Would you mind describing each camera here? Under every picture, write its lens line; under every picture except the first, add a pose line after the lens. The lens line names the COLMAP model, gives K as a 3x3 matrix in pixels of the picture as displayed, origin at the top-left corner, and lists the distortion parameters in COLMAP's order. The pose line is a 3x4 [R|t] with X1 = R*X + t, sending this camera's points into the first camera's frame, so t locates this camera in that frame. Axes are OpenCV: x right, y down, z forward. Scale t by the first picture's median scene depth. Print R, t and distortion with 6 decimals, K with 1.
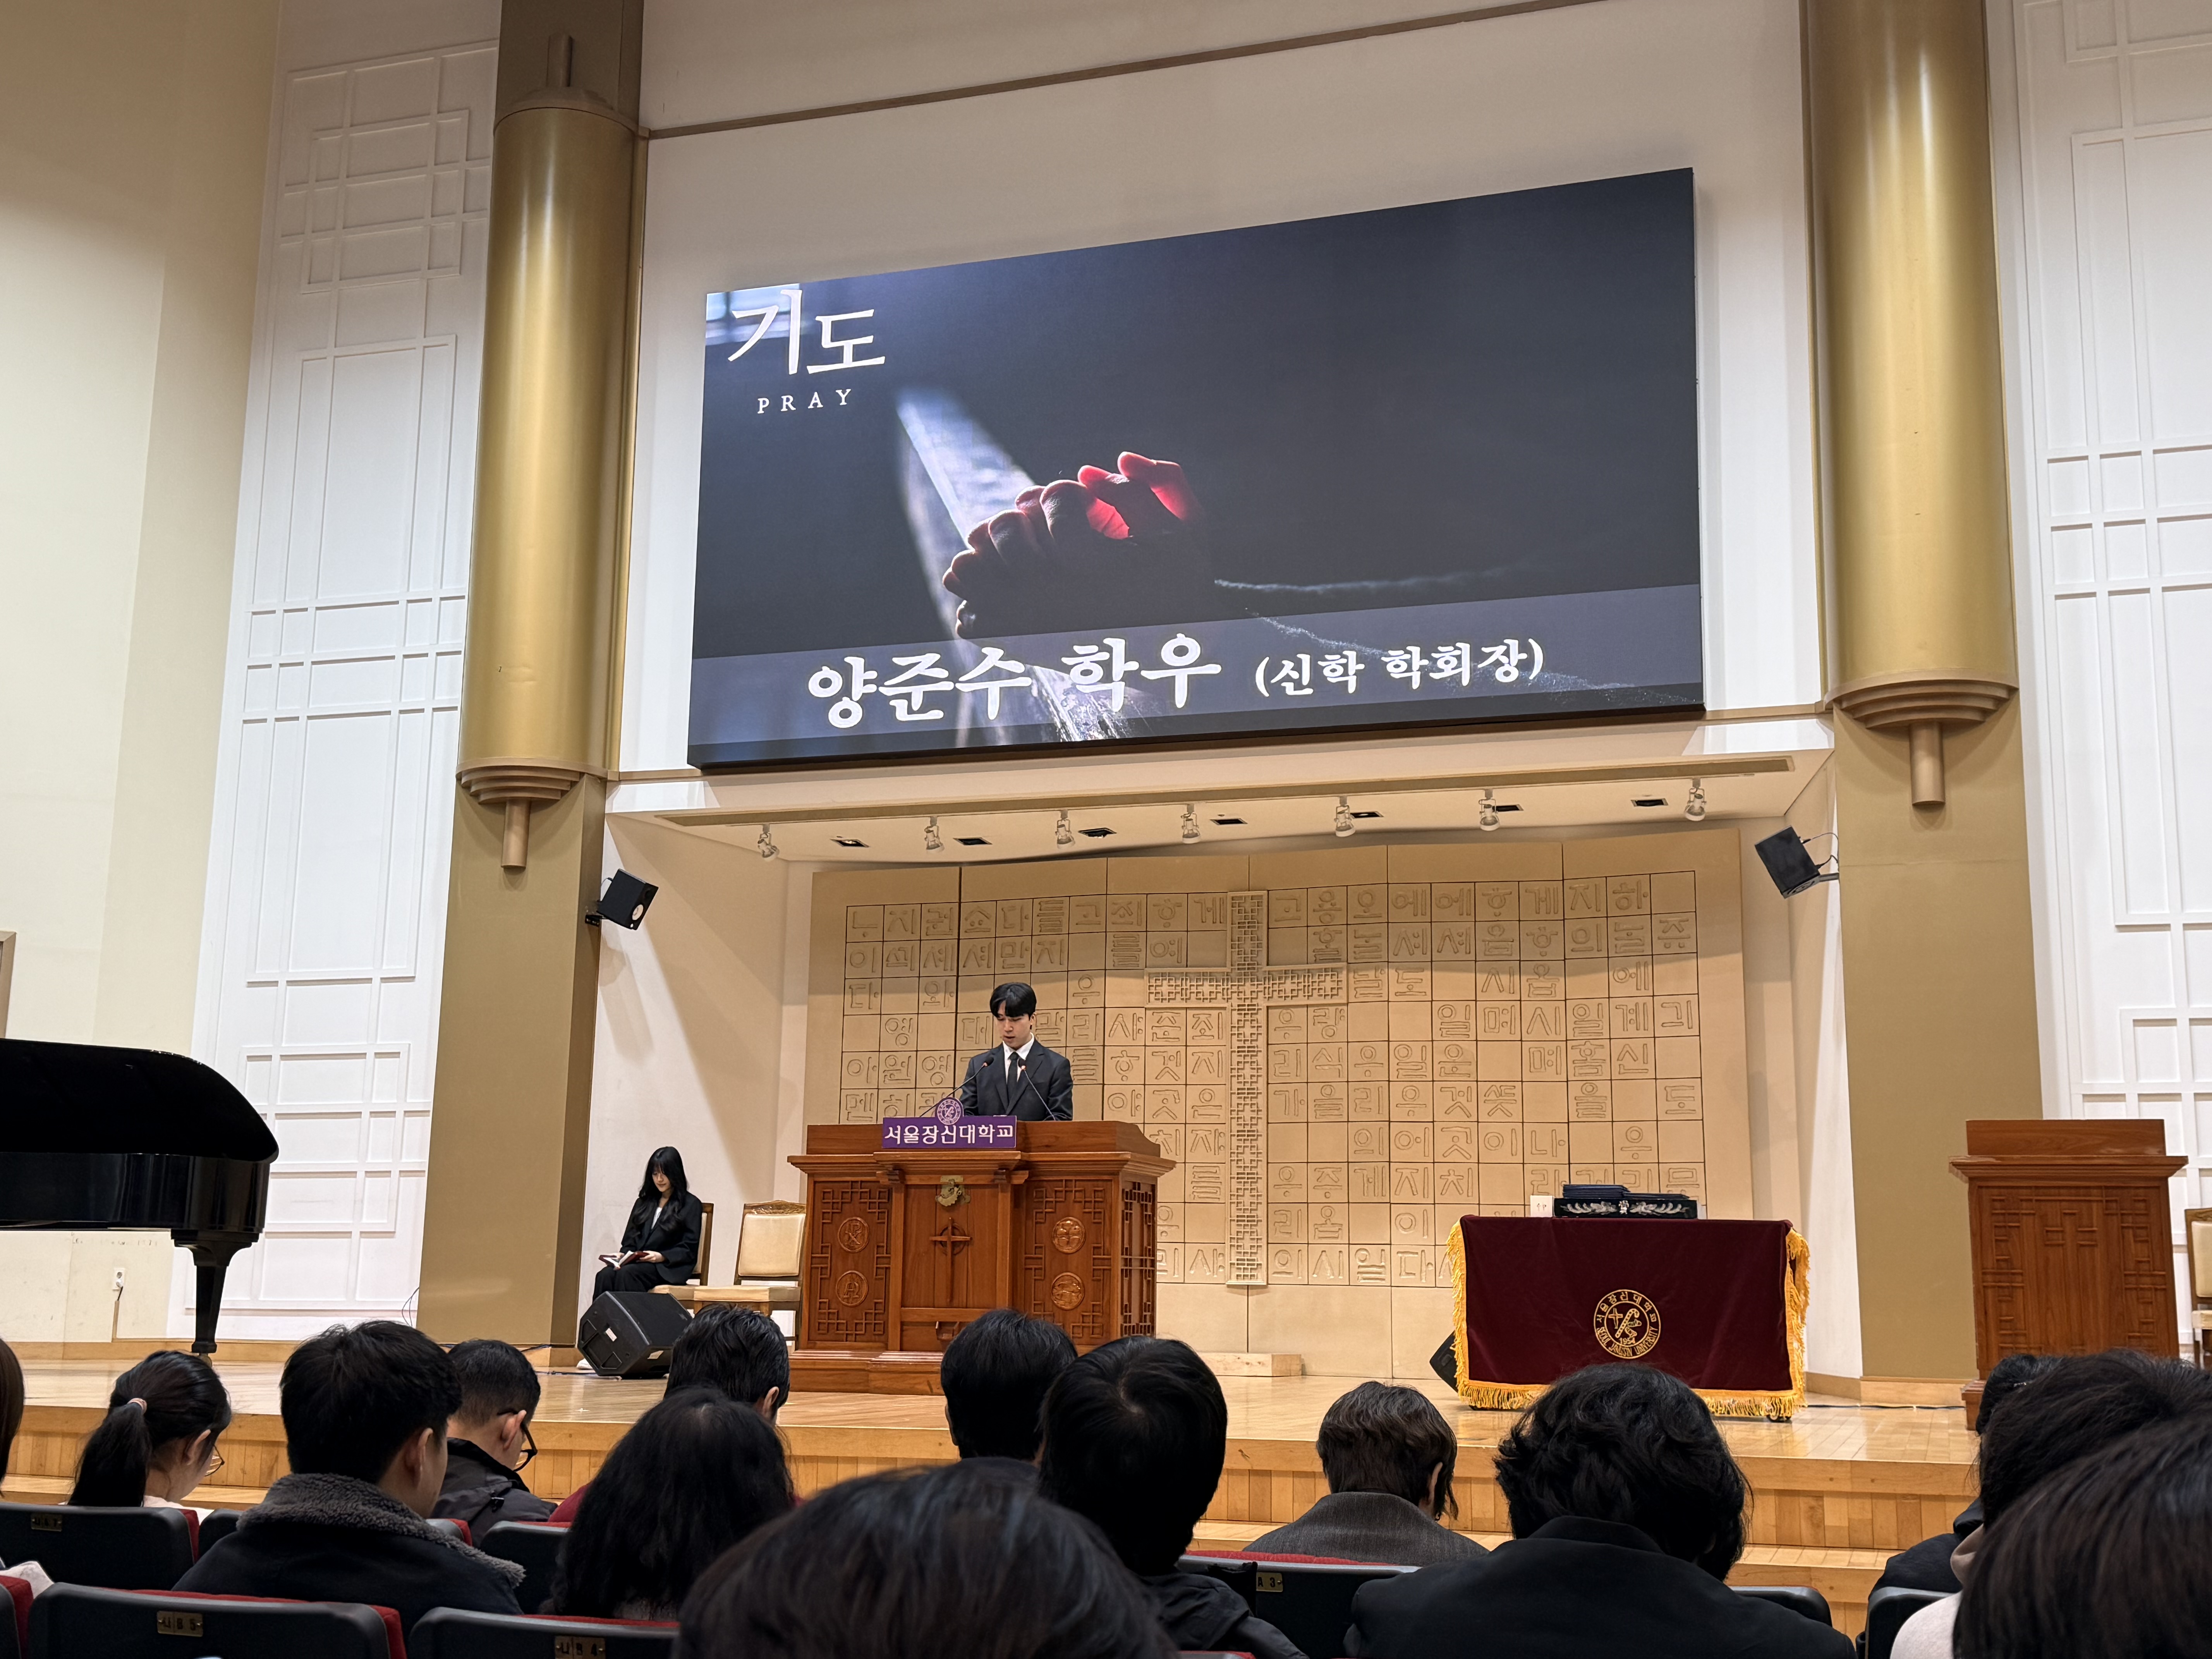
lens RADIAL K [[2447.0, 0, 1106.0], [0, 2447.0, 829.5], [0, 0, 1]] dist [0.216966, -0.554937]
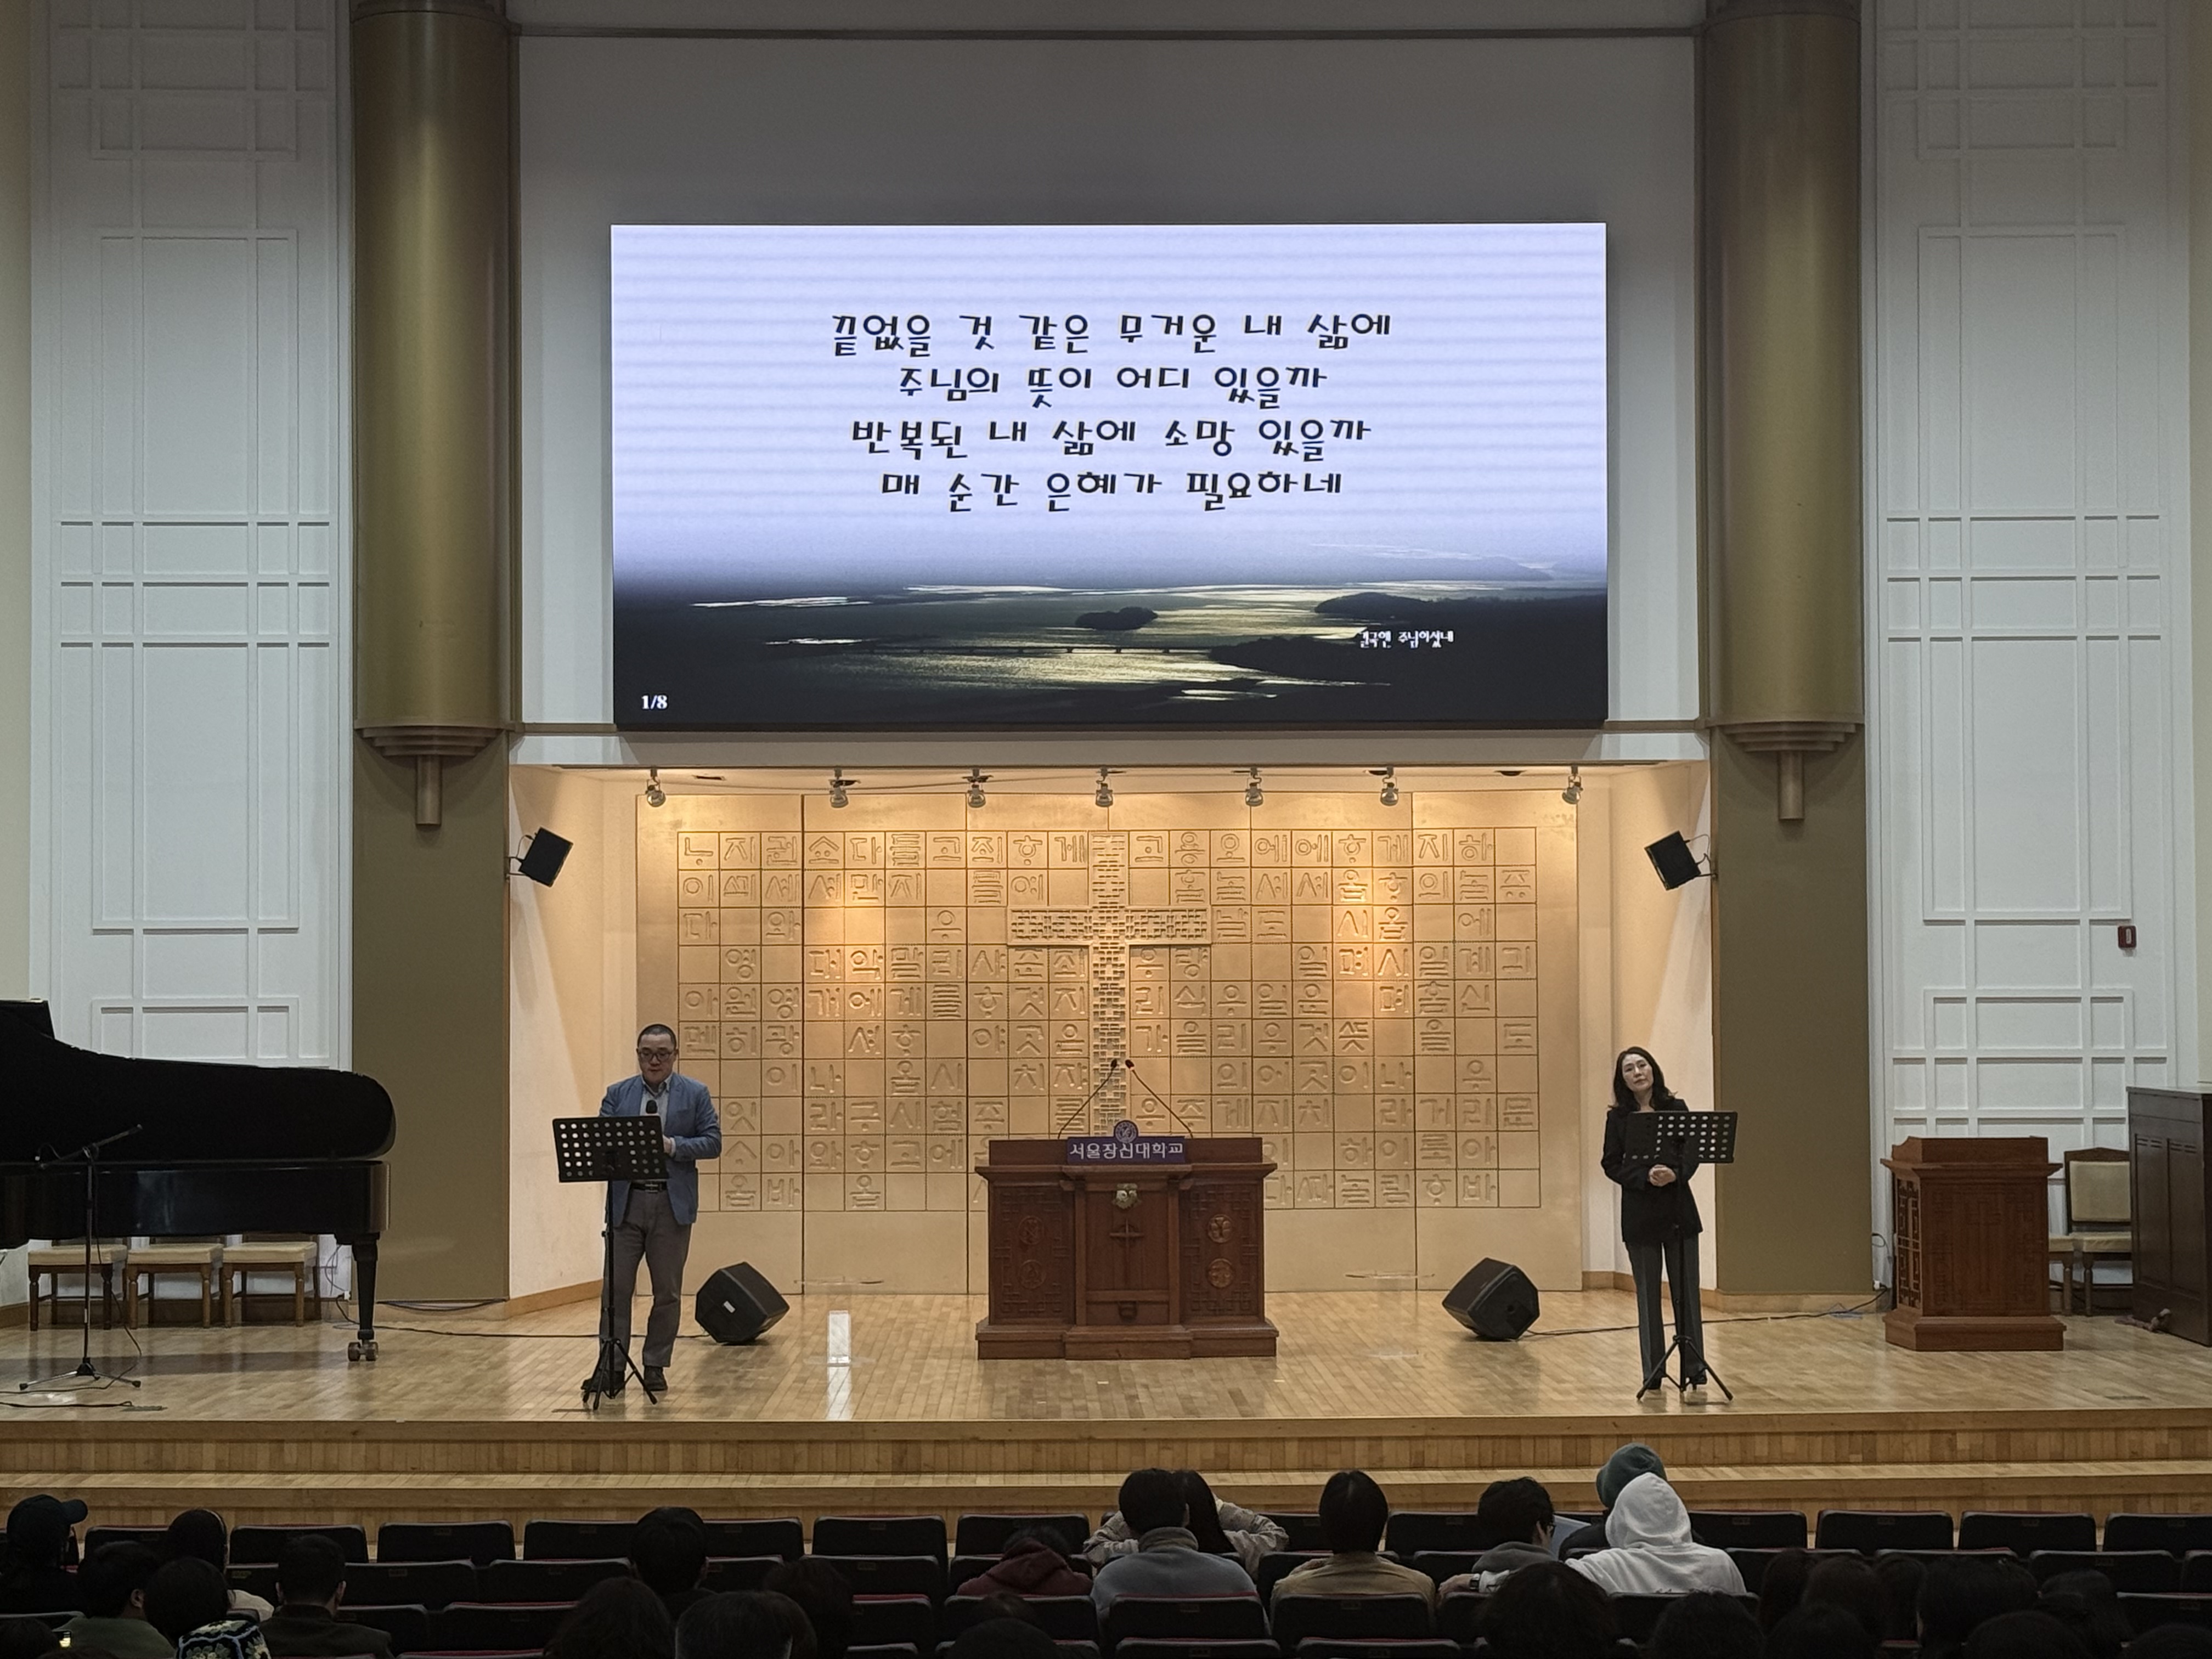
lens RADIAL K [[4021.6, 0, 1107.0], [0, 4021.6, 831.2], [0, 0, 1]] dist [0.147117, -0.105002]
pose [[0.943396, -0.007853, 0.331576, -0.520781], [-0.042915, 0.988425, 0.145512, -0.228287], [-0.328881, -0.151505, 0.932139, -0.585706]]
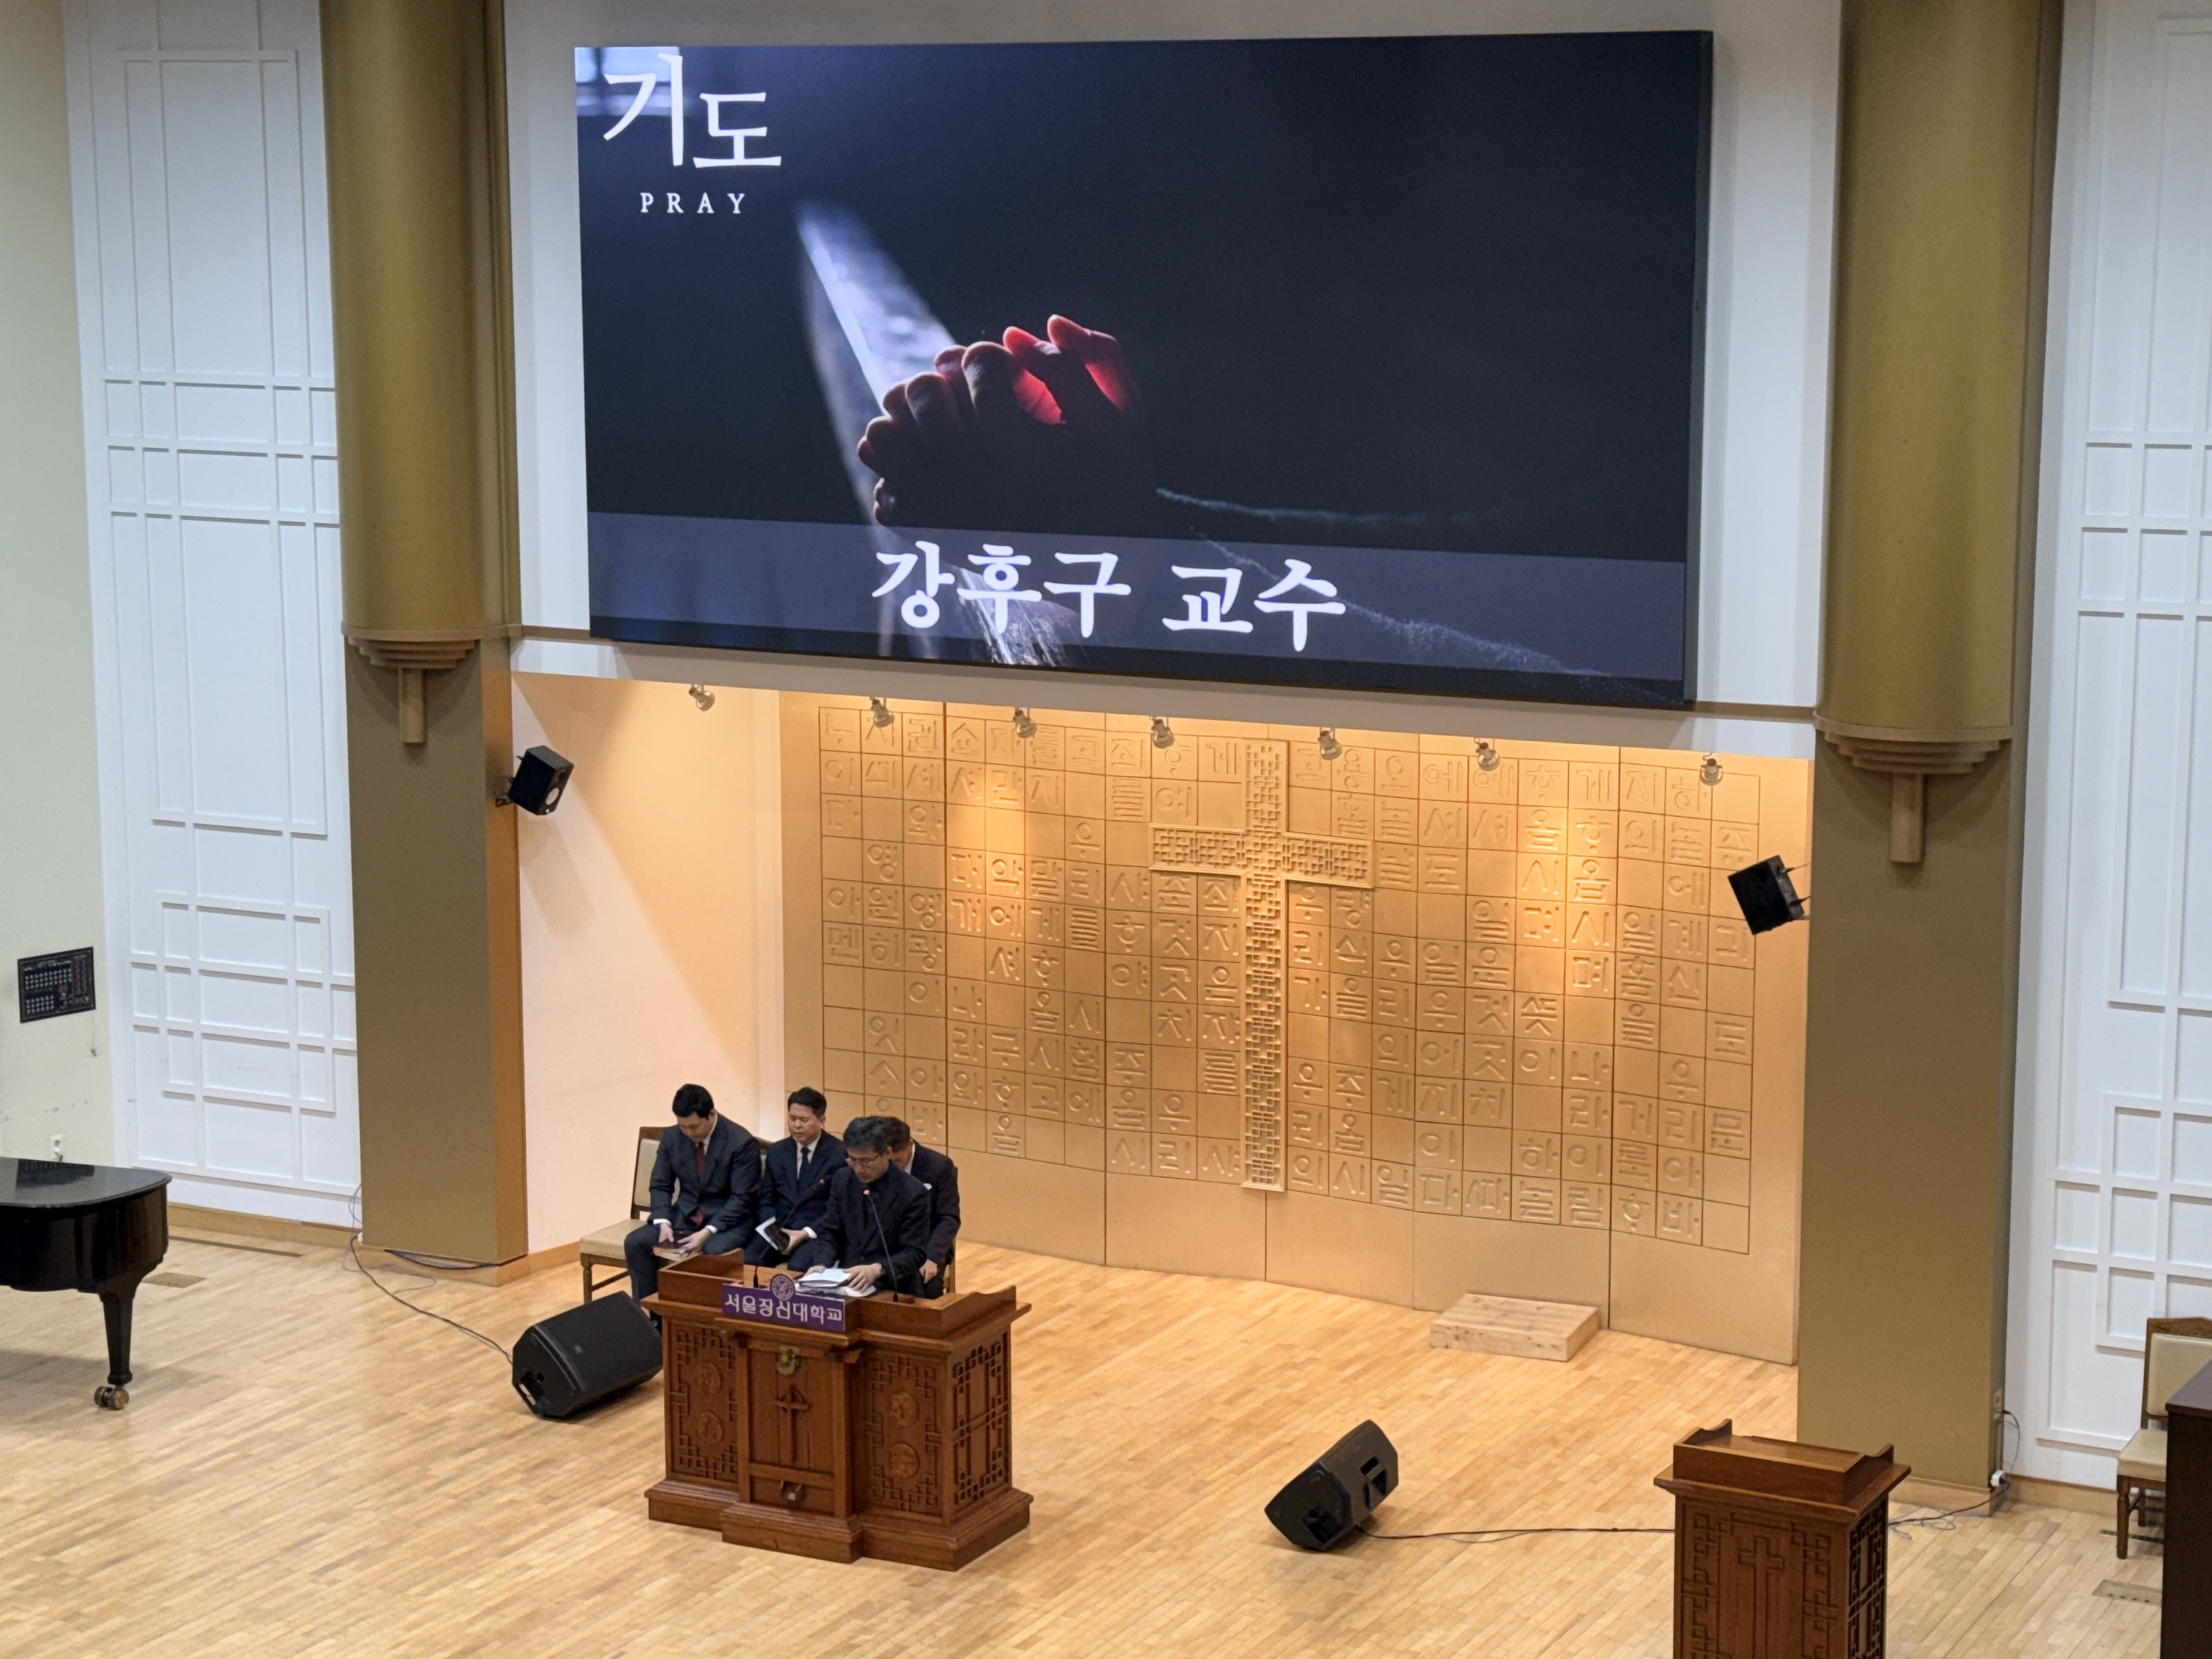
lens RADIAL K [[4036.6, 0, 1114.0], [0, 4036.6, 832.3], [0, 0, 1]] dist [0.130641, 0.114216]
pose [[0.987572, 0.008582, -0.156930, 0.233516], [0.046269, 0.938380, 0.342493, -0.438716], [0.150199, -0.345498, 0.926321, -0.308254]]
